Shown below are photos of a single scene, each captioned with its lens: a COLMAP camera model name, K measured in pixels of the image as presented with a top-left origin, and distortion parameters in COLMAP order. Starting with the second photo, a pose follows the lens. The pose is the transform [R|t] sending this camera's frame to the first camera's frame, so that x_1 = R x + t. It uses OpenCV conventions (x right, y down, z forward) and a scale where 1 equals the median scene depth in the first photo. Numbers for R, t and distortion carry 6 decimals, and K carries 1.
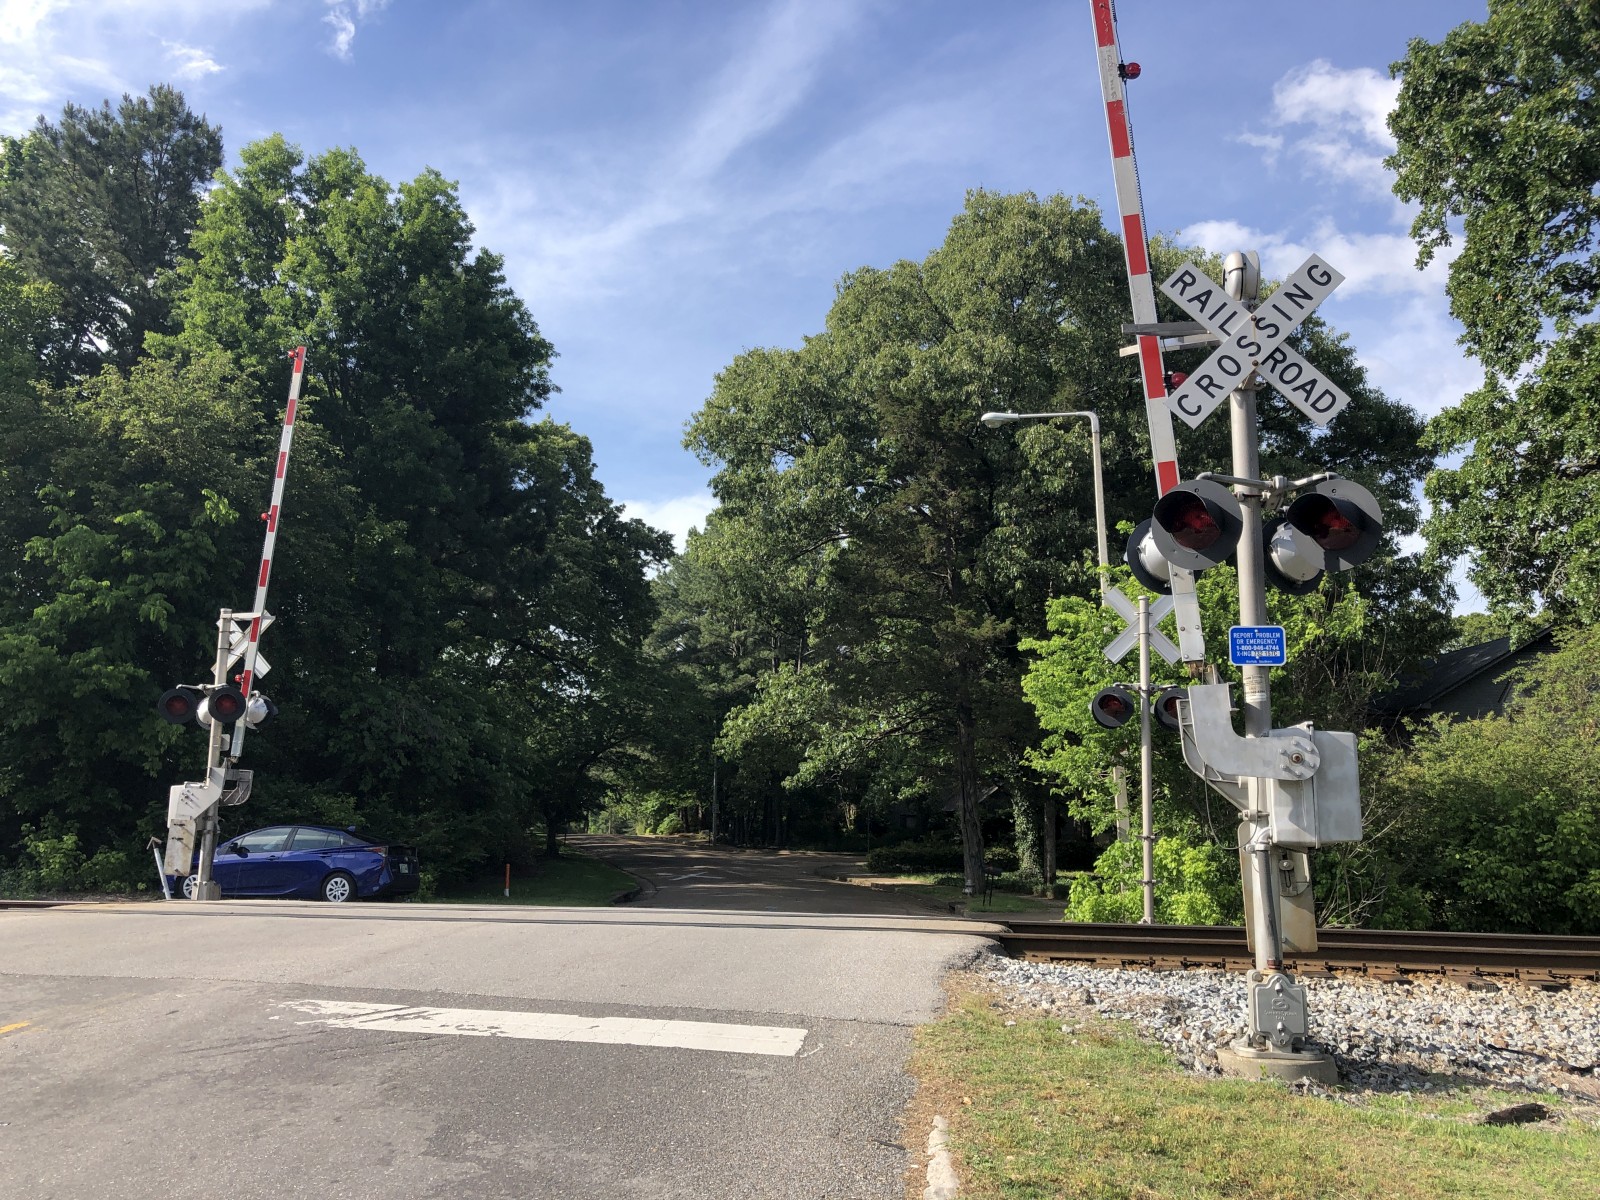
lens RADIAL K [[1282.5, 0, 810.6], [0, 1282.5, 597.3], [0, 0, 1]] dist [0.054910, -0.065276]
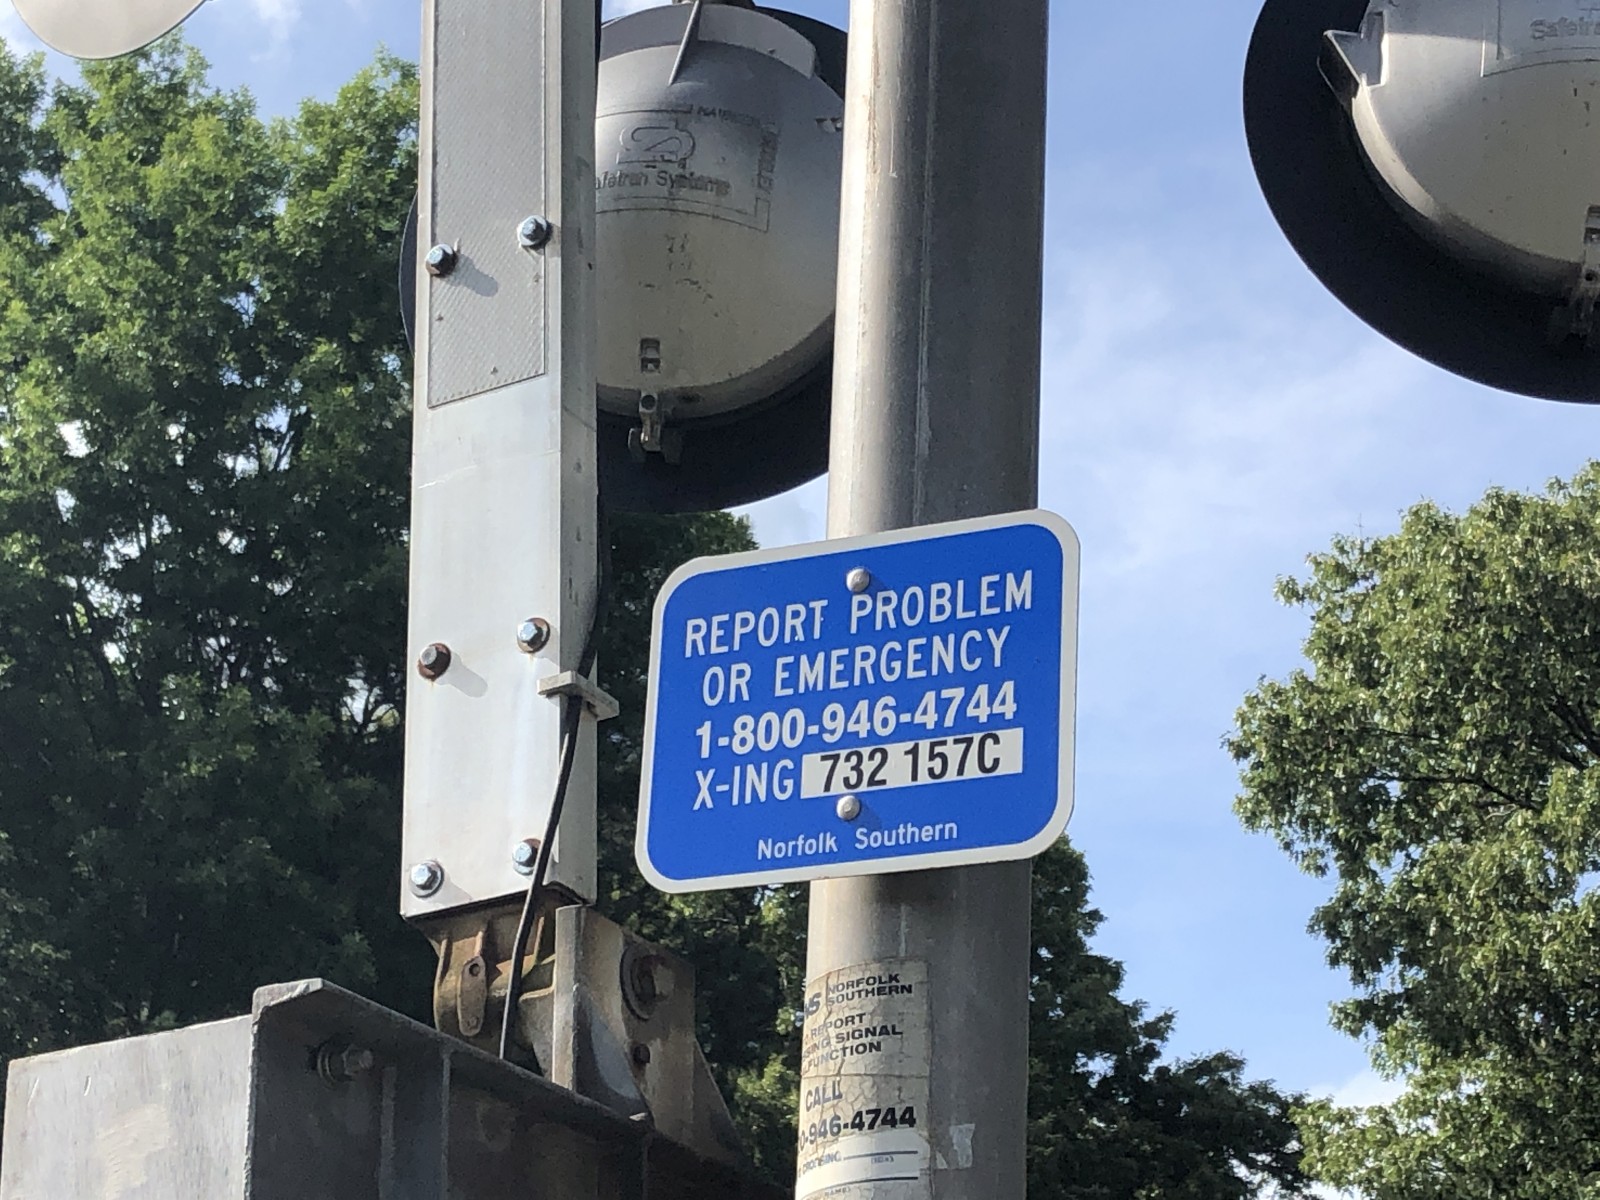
lens RADIAL K [[3541.3, 0, 804.3], [0, 3541.3, 593.4], [0, 0, 1]] dist [0.118786, 0.000000]
pose [[0.954072, -0.086687, -0.286763, 0.102499], [0.026447, 0.977854, -0.207608, 0.021397], [0.298409, 0.190489, 0.935236, 0.164832]]
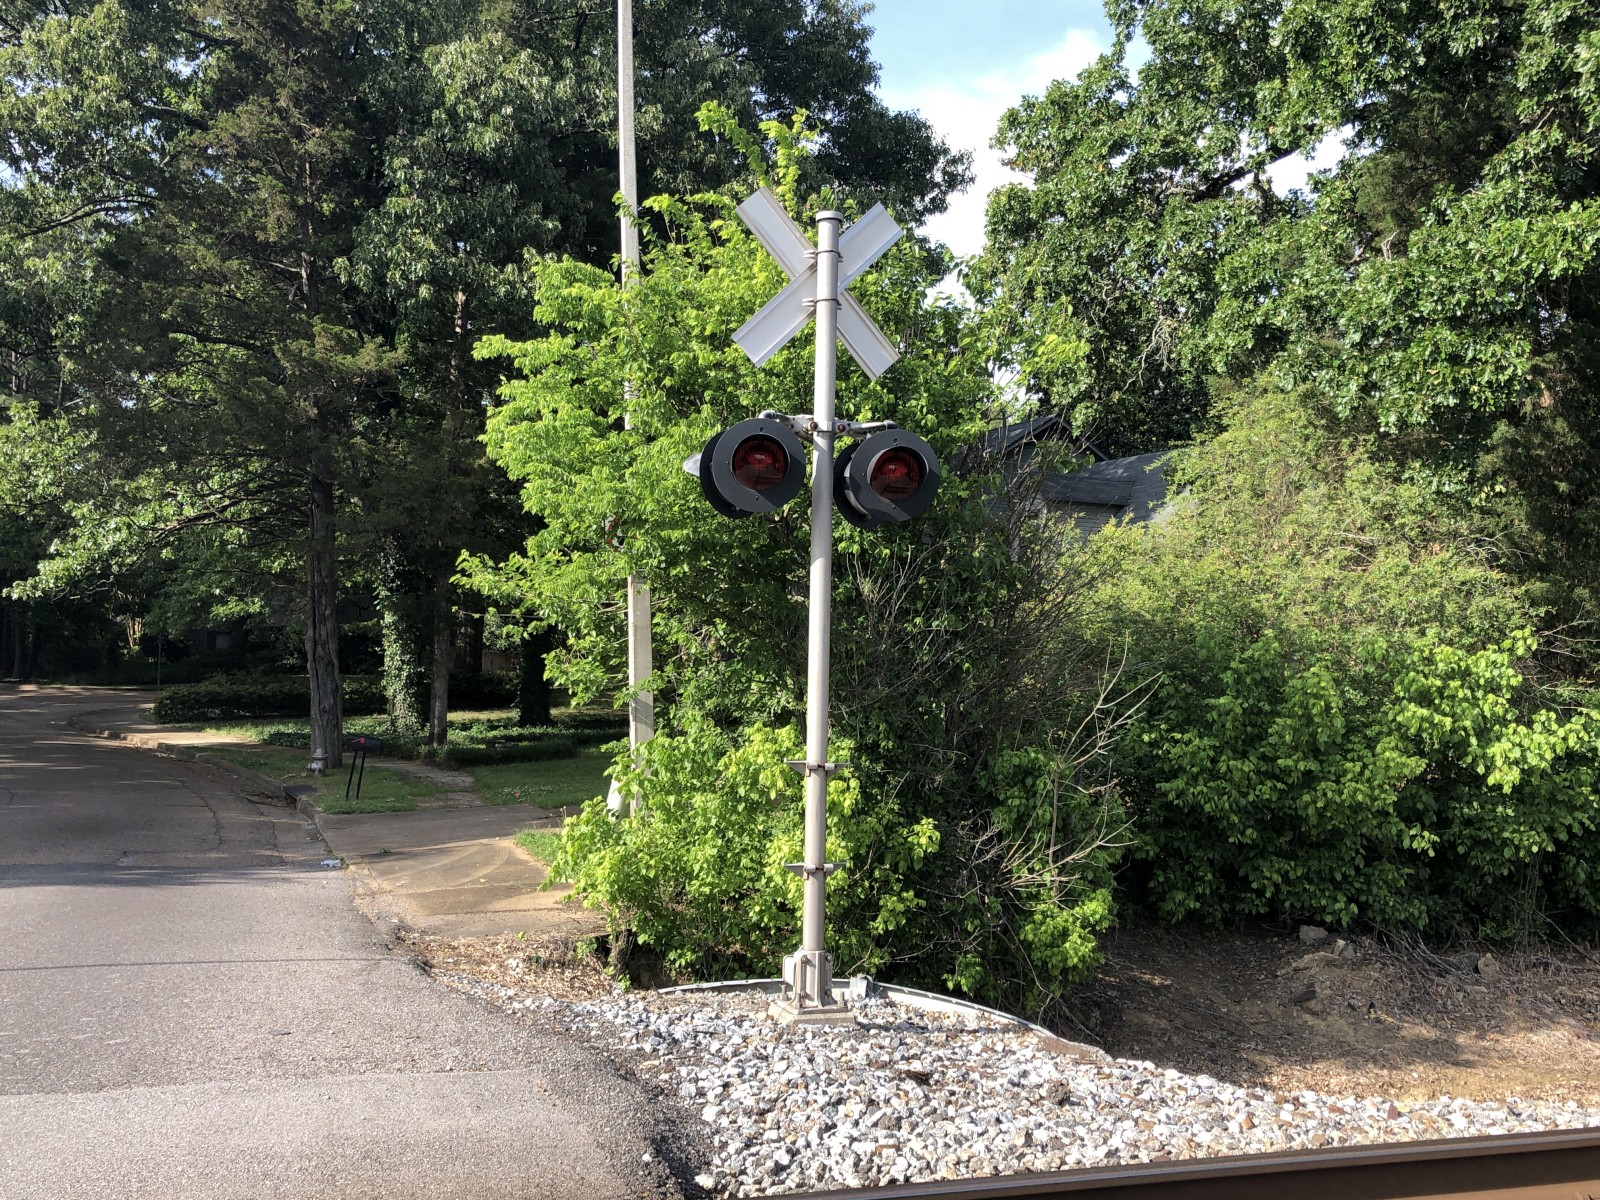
lens RADIAL K [[1529.3, 0, 784.0], [0, 1529.3, 568.3], [0, 0, 1]] dist [0.029720, 0.000000]
pose [[0.910185, 0.020887, 0.413676, 0.019364], [-0.074439, 0.990716, 0.113759, 0.032585], [-0.407459, -0.134335, 0.903289, 0.288906]]
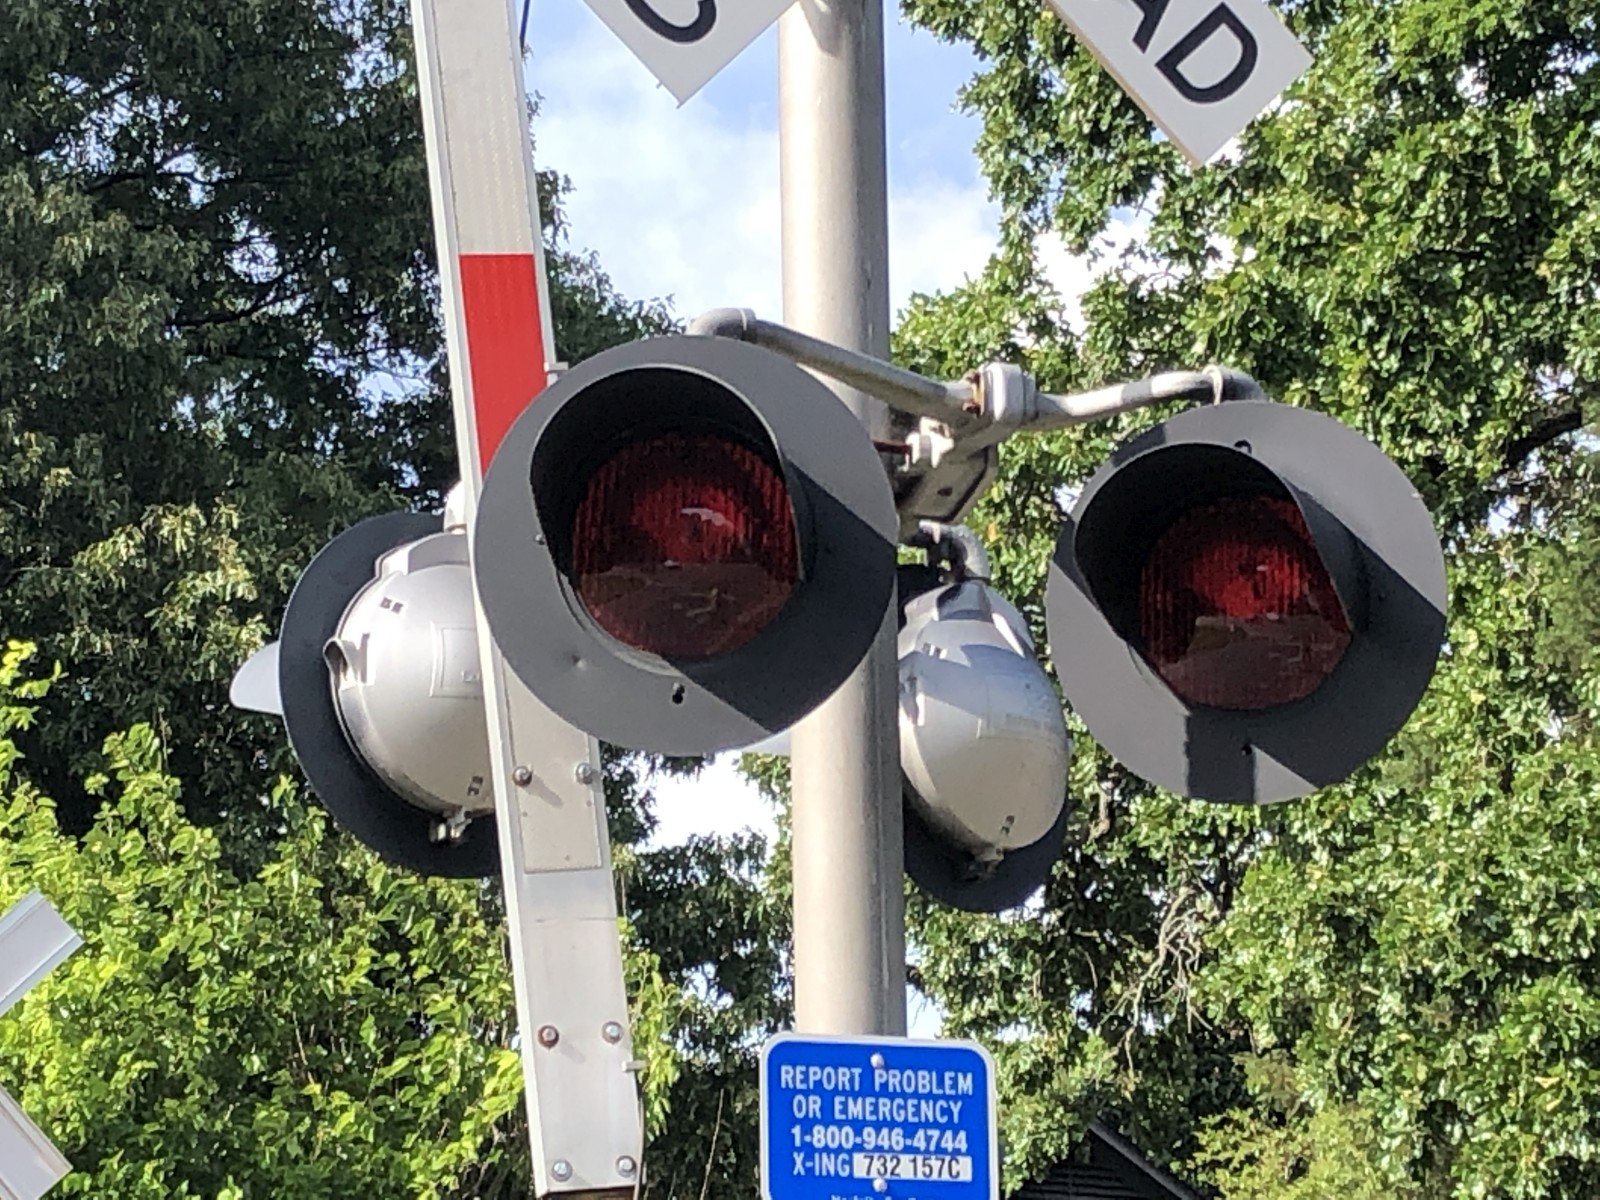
lens RADIAL K [[4888.1, 0, 789.1], [0, 4888.1, 588.3], [0, 0, 1]] dist [0.329814, 0.000000]
pose [[0.886465, 0.086830, 0.454576, -0.011612], [-0.053488, 0.994882, -0.085730, 0.004120], [-0.459693, 0.051682, 0.886573, 0.059957]]
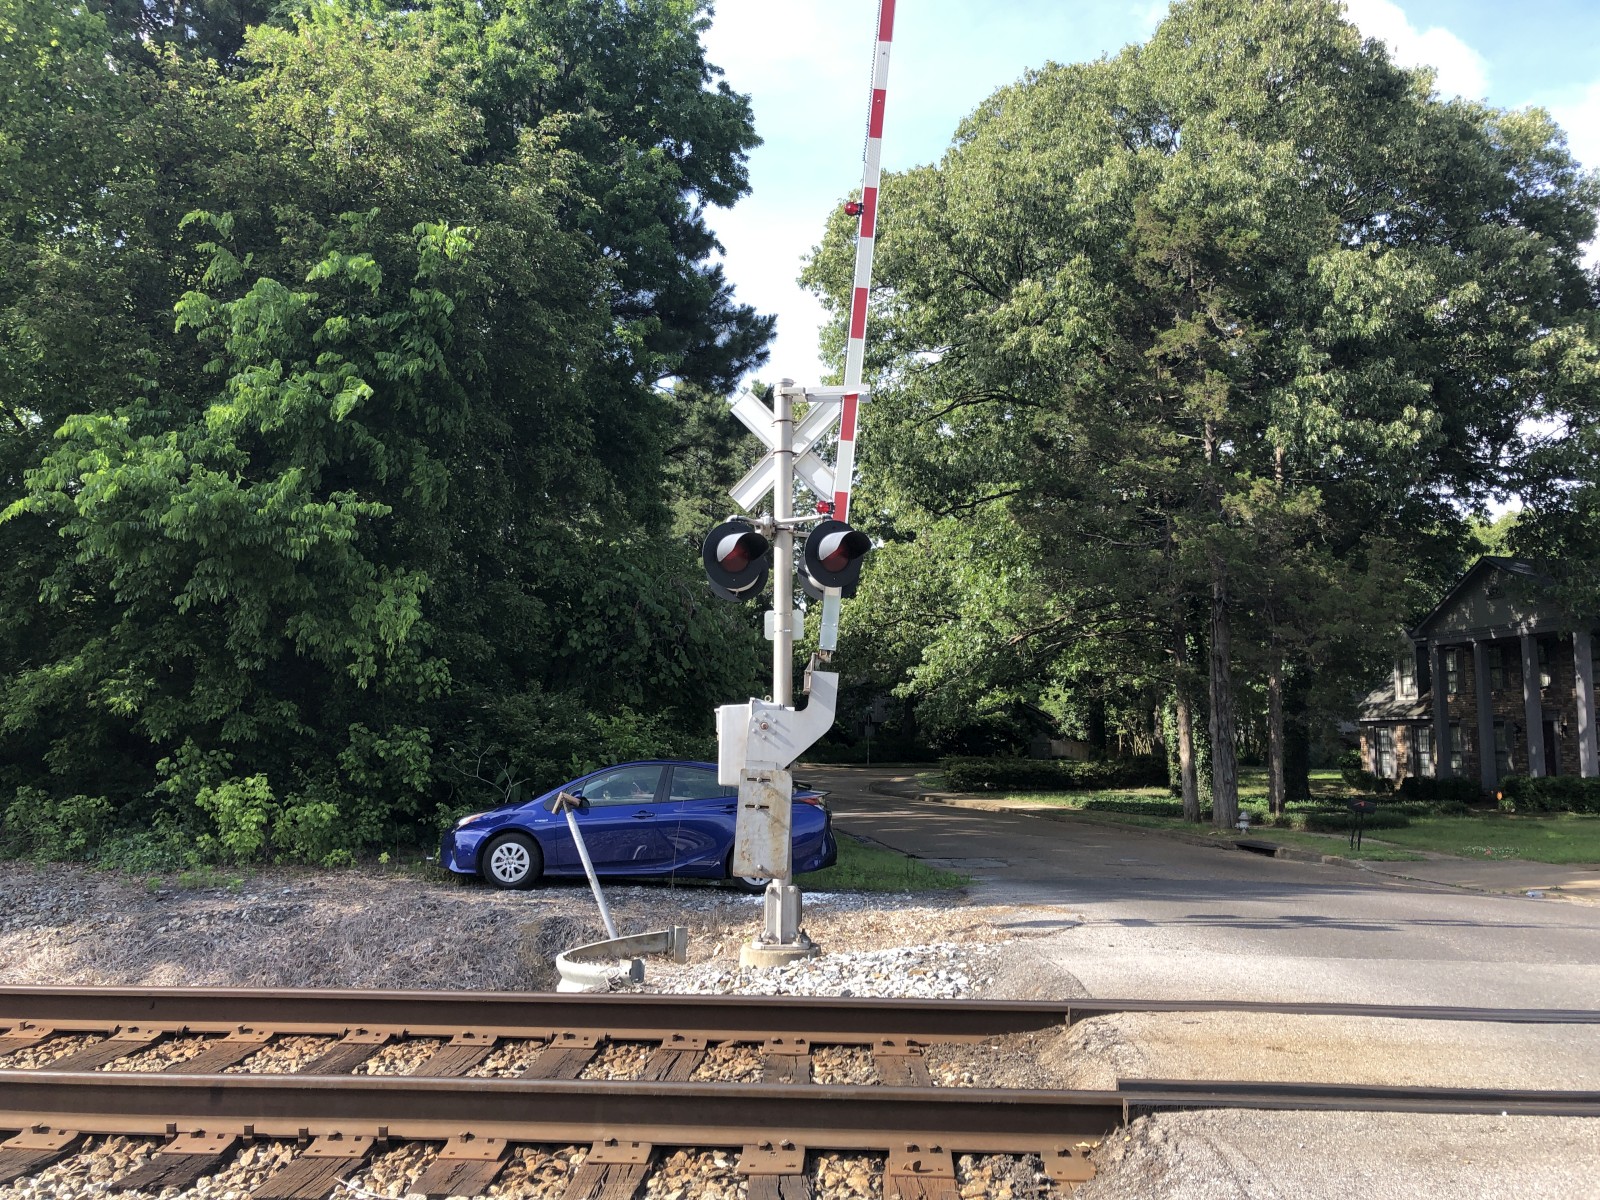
lens RADIAL K [[1282.5, 0, 823.9], [0, 1282.5, 594.6], [0, 0, 1]] dist [0.054910, -0.065276]
pose [[0.992866, 0.010839, 0.118740, -0.310331], [-0.019021, 0.997505, 0.067988, 0.040060], [-0.117707, -0.069761, 0.990595, 0.296077]]
